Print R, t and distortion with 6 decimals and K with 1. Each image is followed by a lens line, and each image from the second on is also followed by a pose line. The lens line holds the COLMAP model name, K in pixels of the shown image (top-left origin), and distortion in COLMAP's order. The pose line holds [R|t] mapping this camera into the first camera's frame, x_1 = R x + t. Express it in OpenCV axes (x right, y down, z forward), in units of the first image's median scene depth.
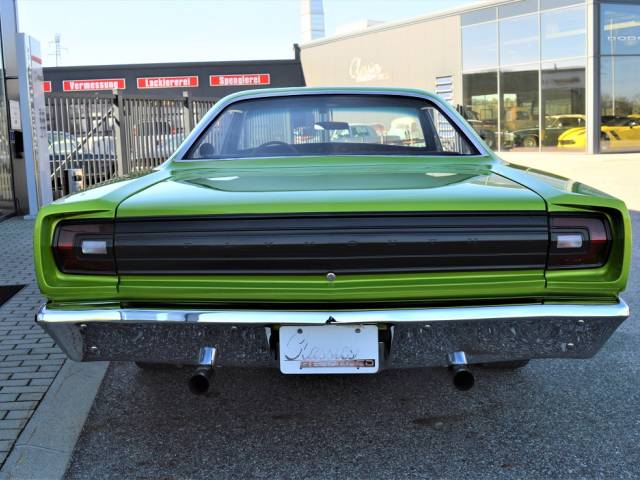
lens RADIAL K [[757.1, 0, 320.0], [0, 757.1, 240.0], [0, 0, 1]] dist [-0.062663, -0.000818]
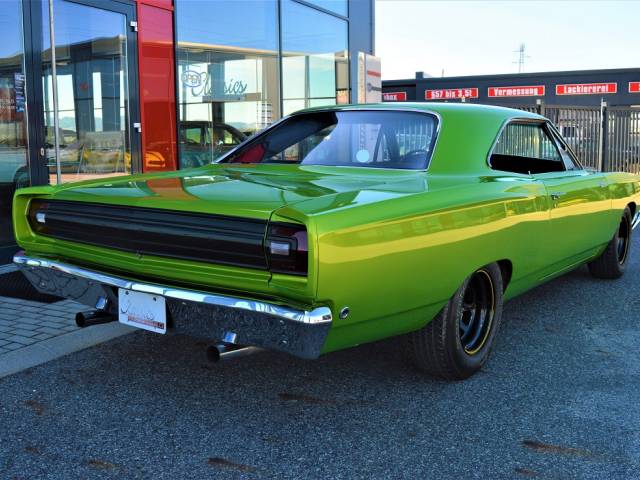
lens RADIAL K [[704.1, 0, 320.0], [0, 704.1, 240.0], [0, 0, 1]] dist [-0.081890, 0.039392]
pose [[0.814799, 0.105188, -0.570121, 0.631910], [-0.100347, 0.994148, 0.040008, -0.038167], [0.570993, 0.024611, 0.820586, 0.113295]]
